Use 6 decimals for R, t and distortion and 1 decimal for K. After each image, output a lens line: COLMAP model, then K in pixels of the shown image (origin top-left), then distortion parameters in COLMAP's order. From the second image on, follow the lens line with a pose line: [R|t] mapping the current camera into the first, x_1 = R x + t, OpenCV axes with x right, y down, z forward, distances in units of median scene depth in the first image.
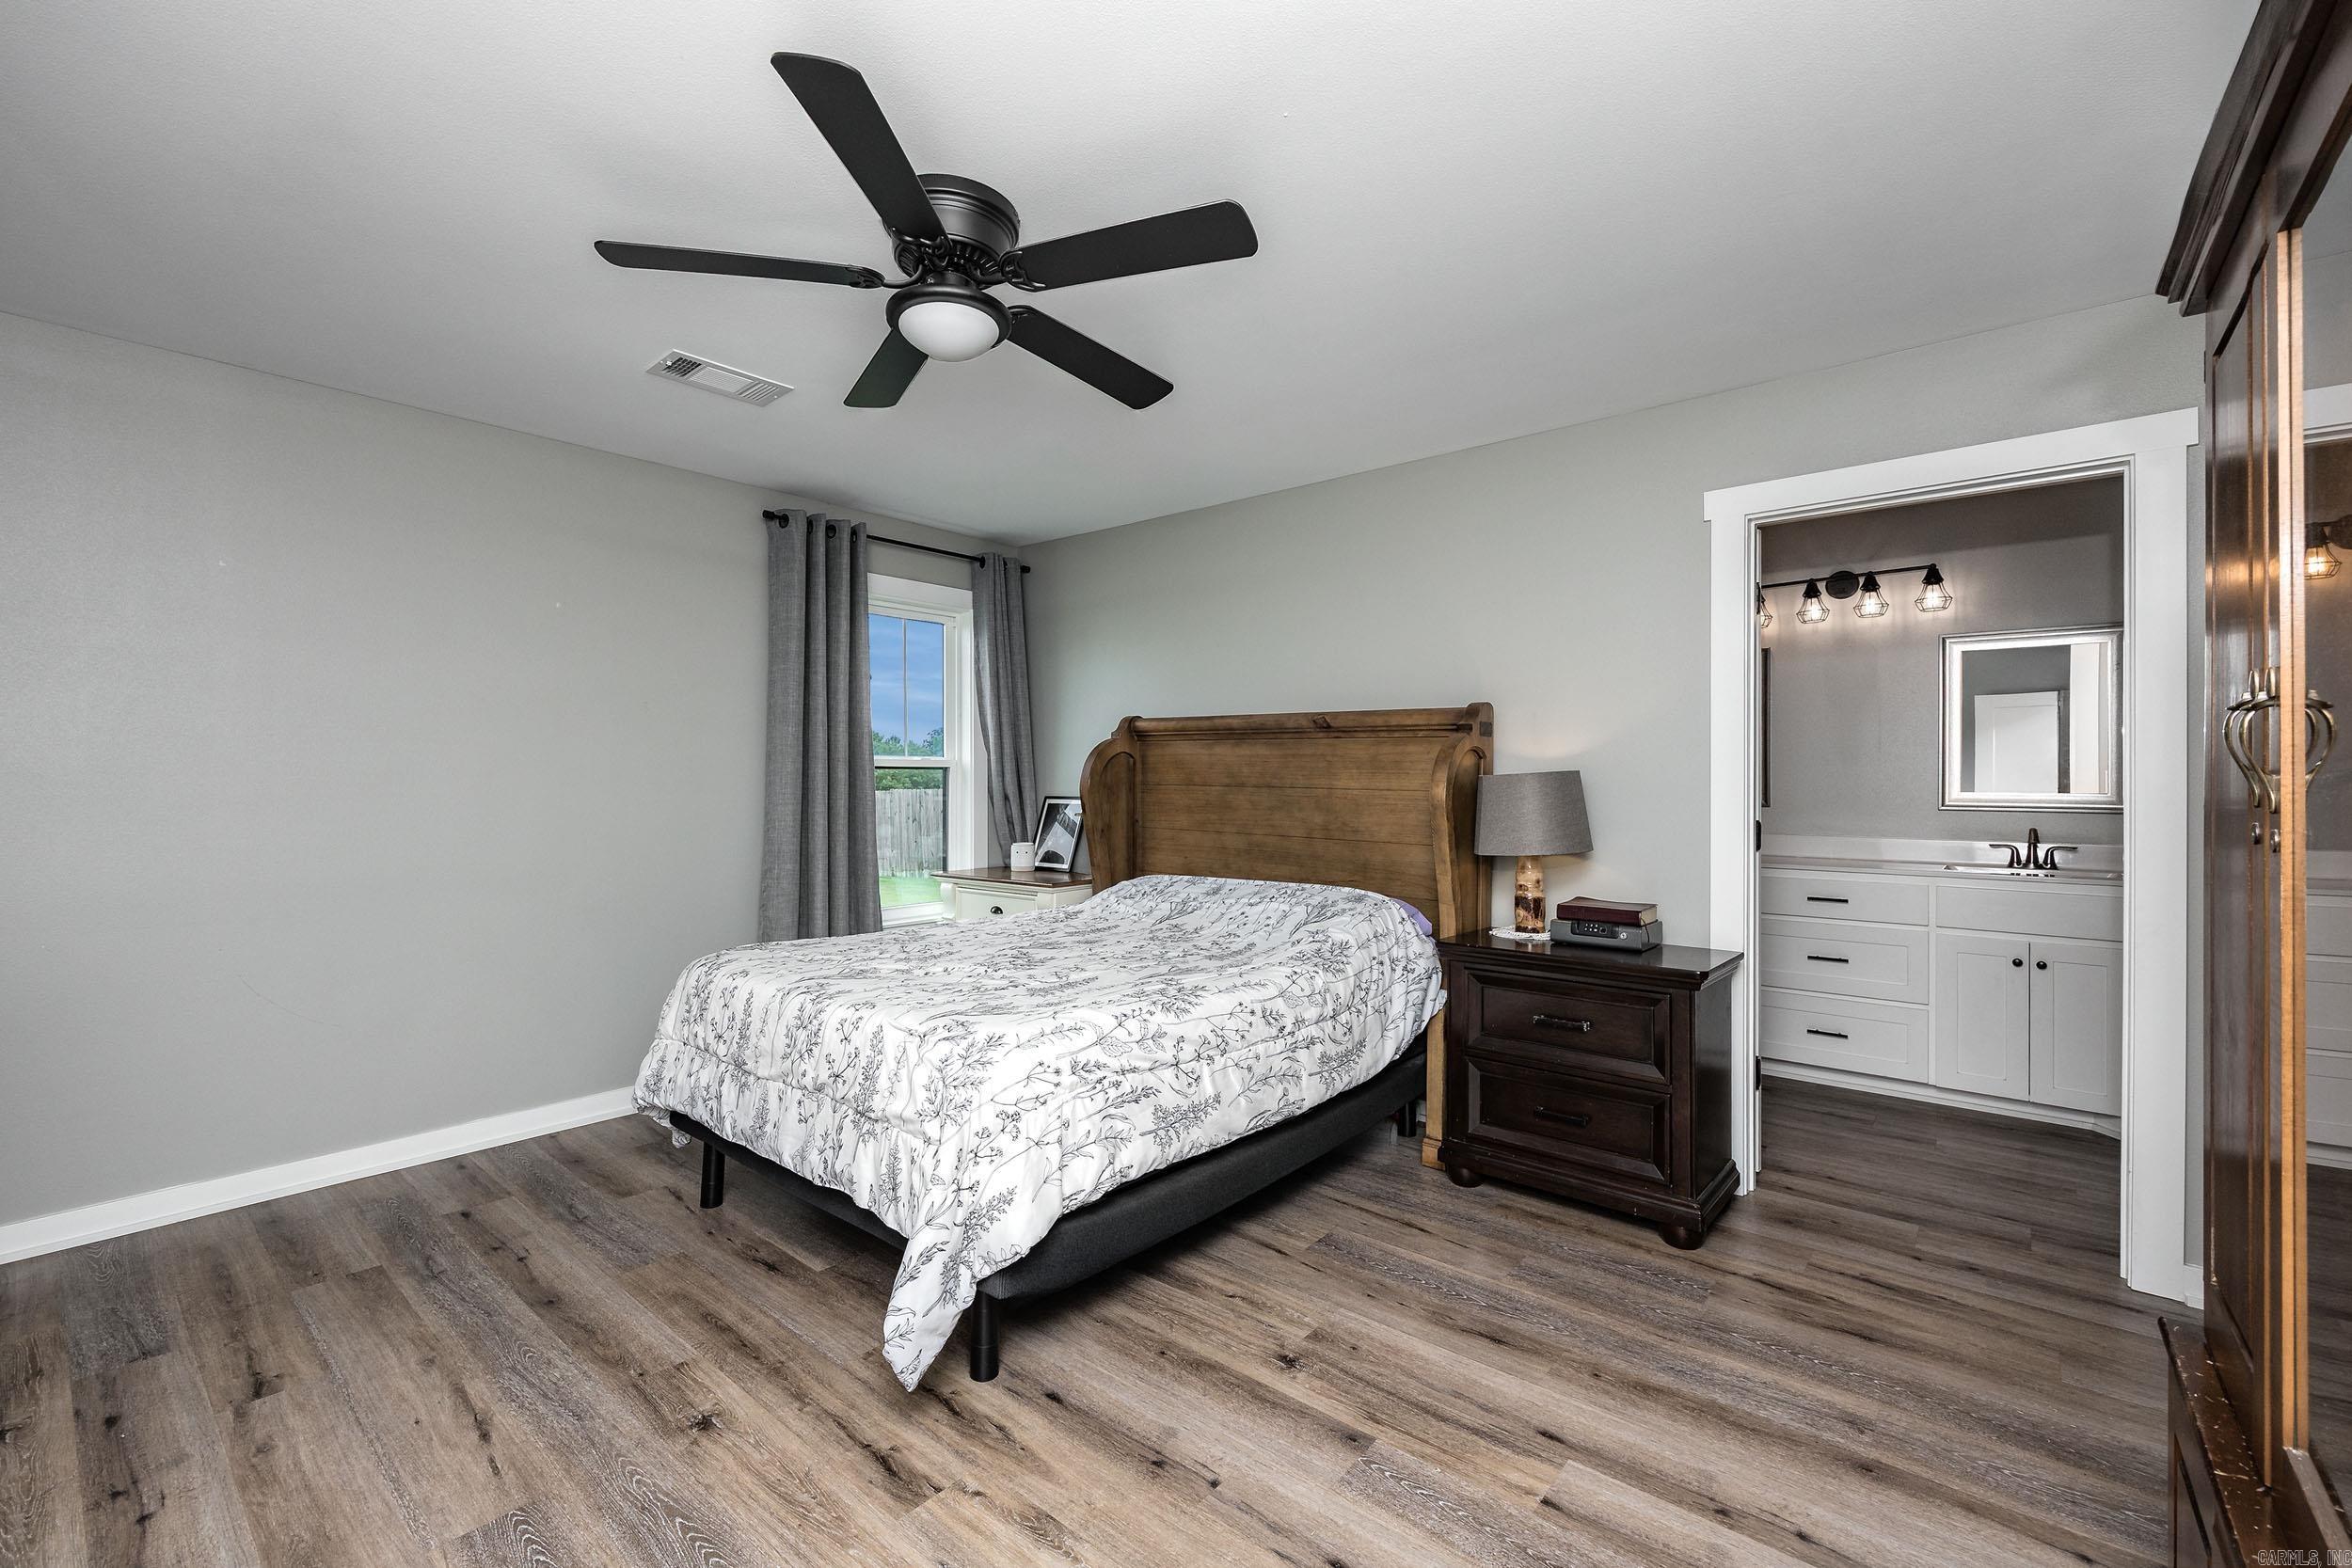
lens RADIAL K [[997.0, 0, 1145.4], [0, 997.0, 793.2], [0, 0, 1]] dist [-0.002236, -0.000164]
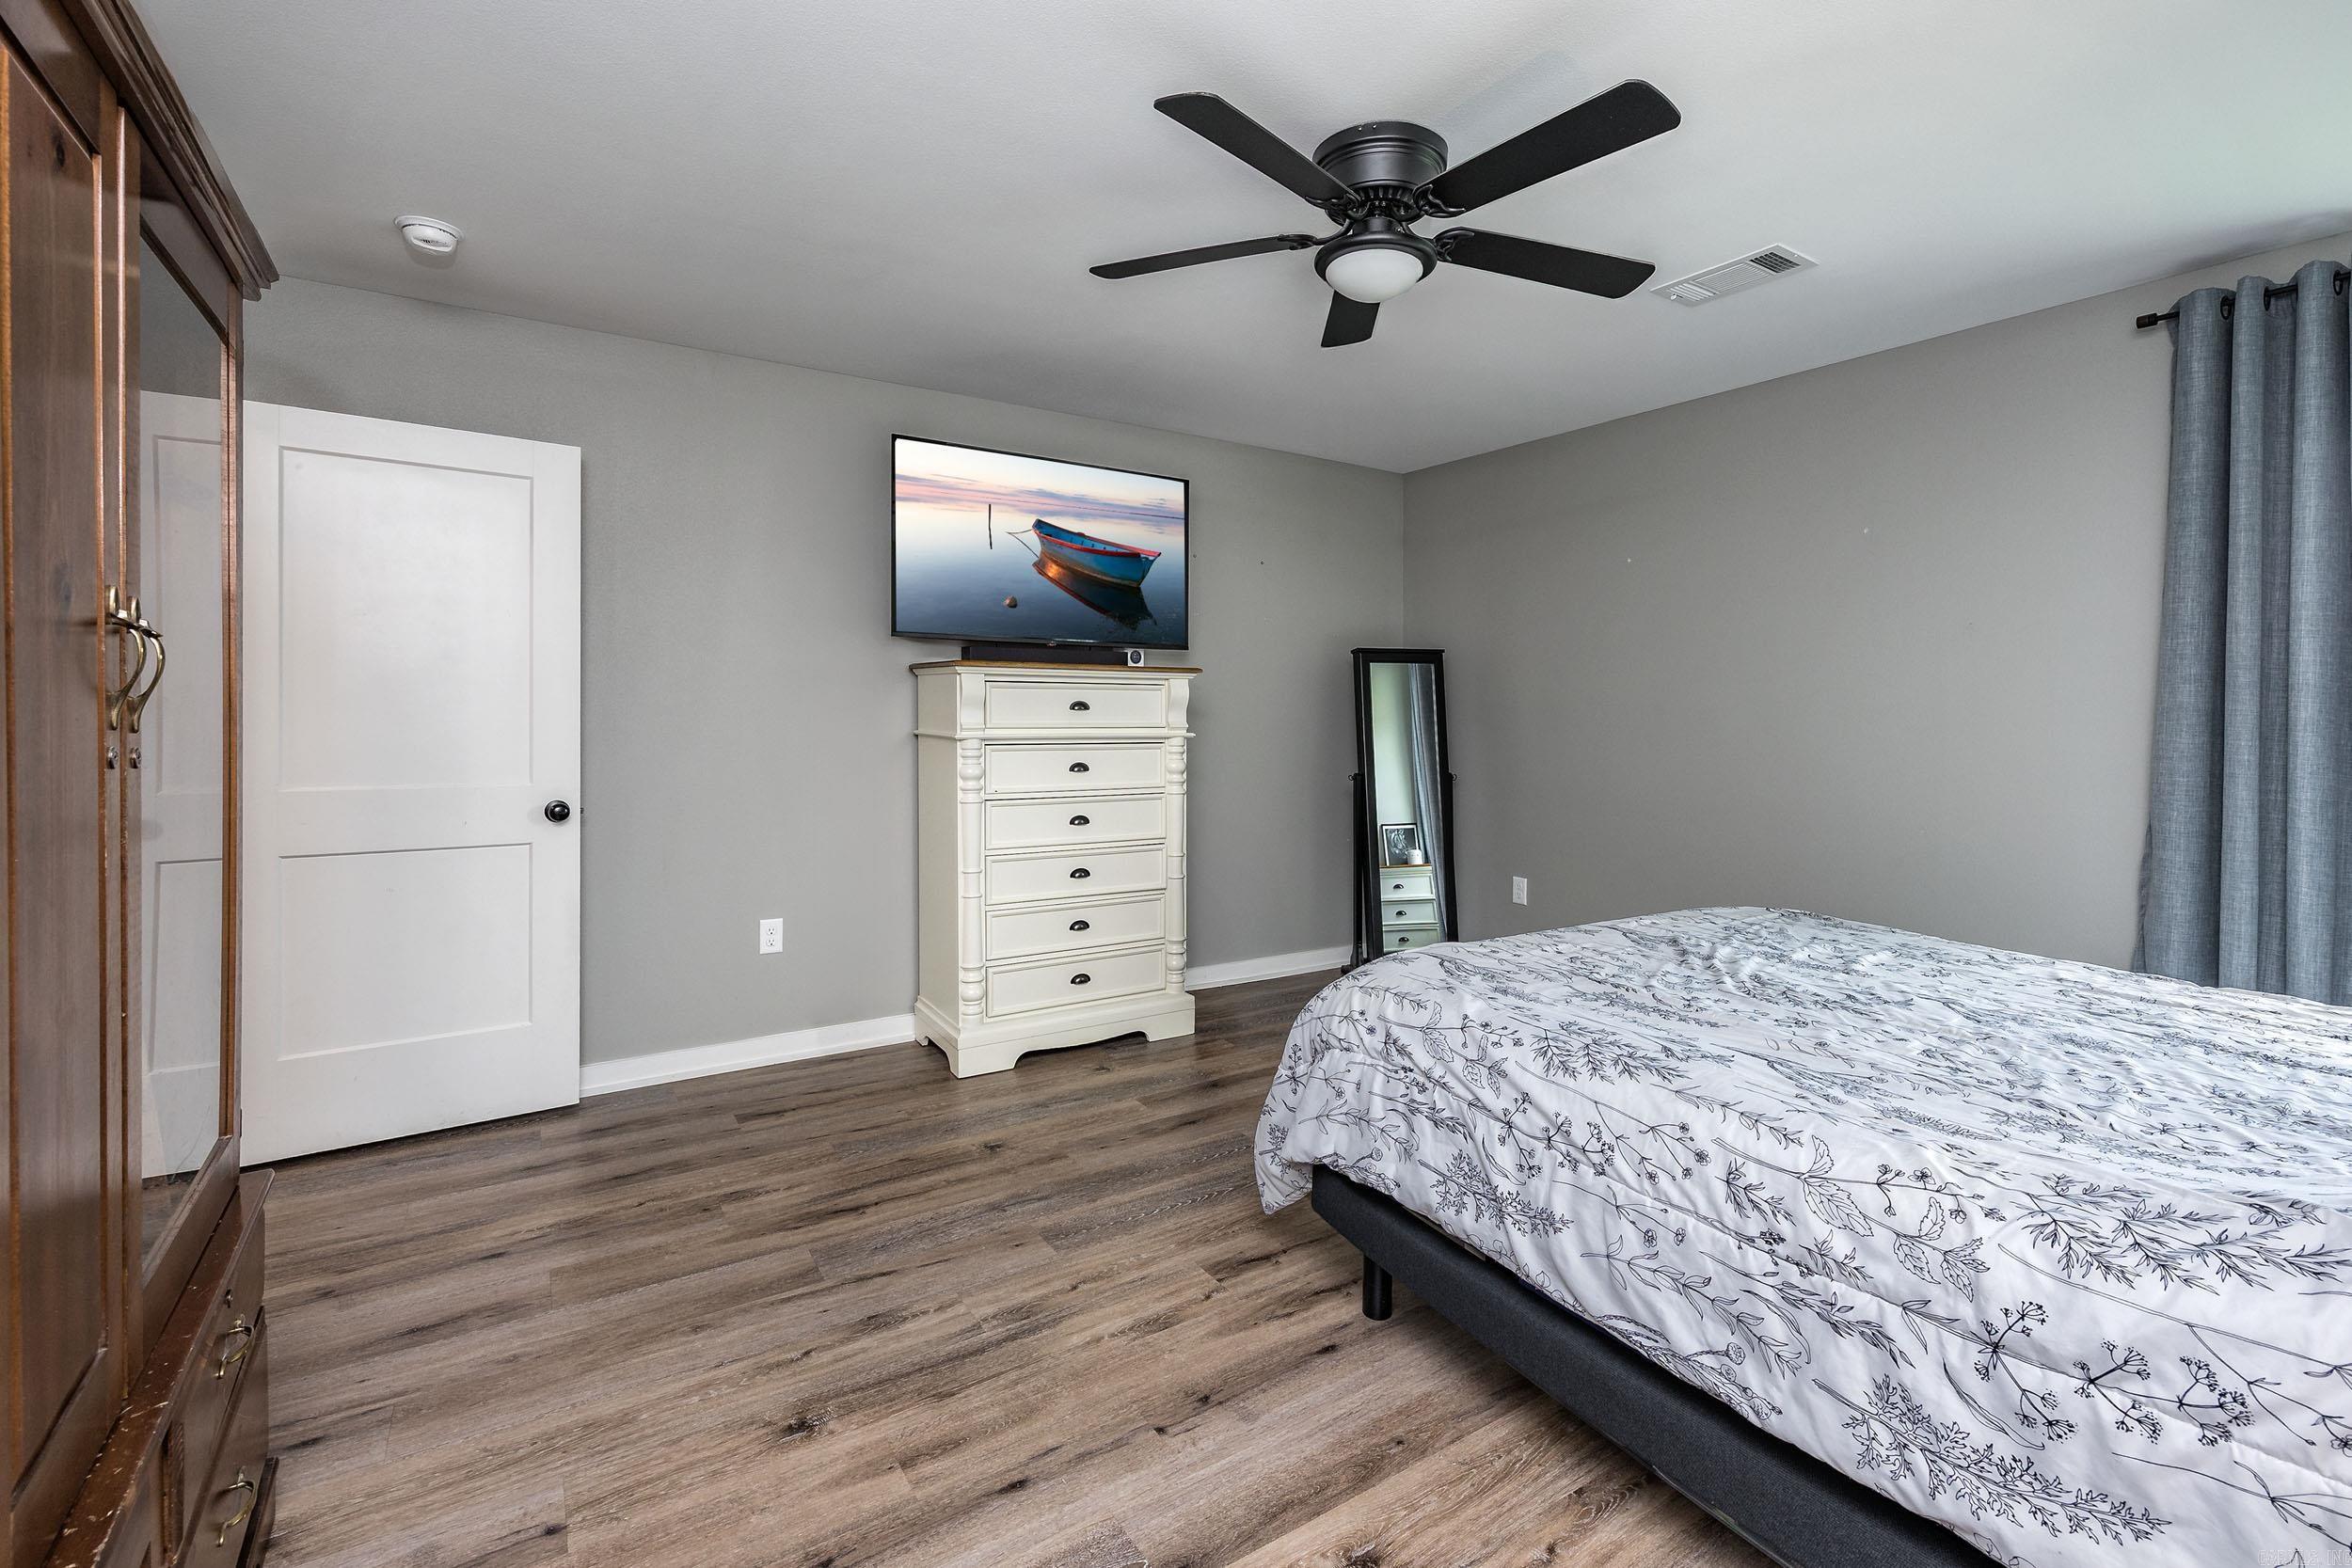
lens RADIAL K [[955.1, 0, 1149.3], [0, 955.1, 731.9], [0, 0, 1]] dist [0.000306, -0.000061]
pose [[-0.261020, 0.020484, -0.965116, 0.755912], [-0.018552, 0.999484, 0.026231, -0.014753], [0.965155, 0.024751, -0.260505, 0.953601]]
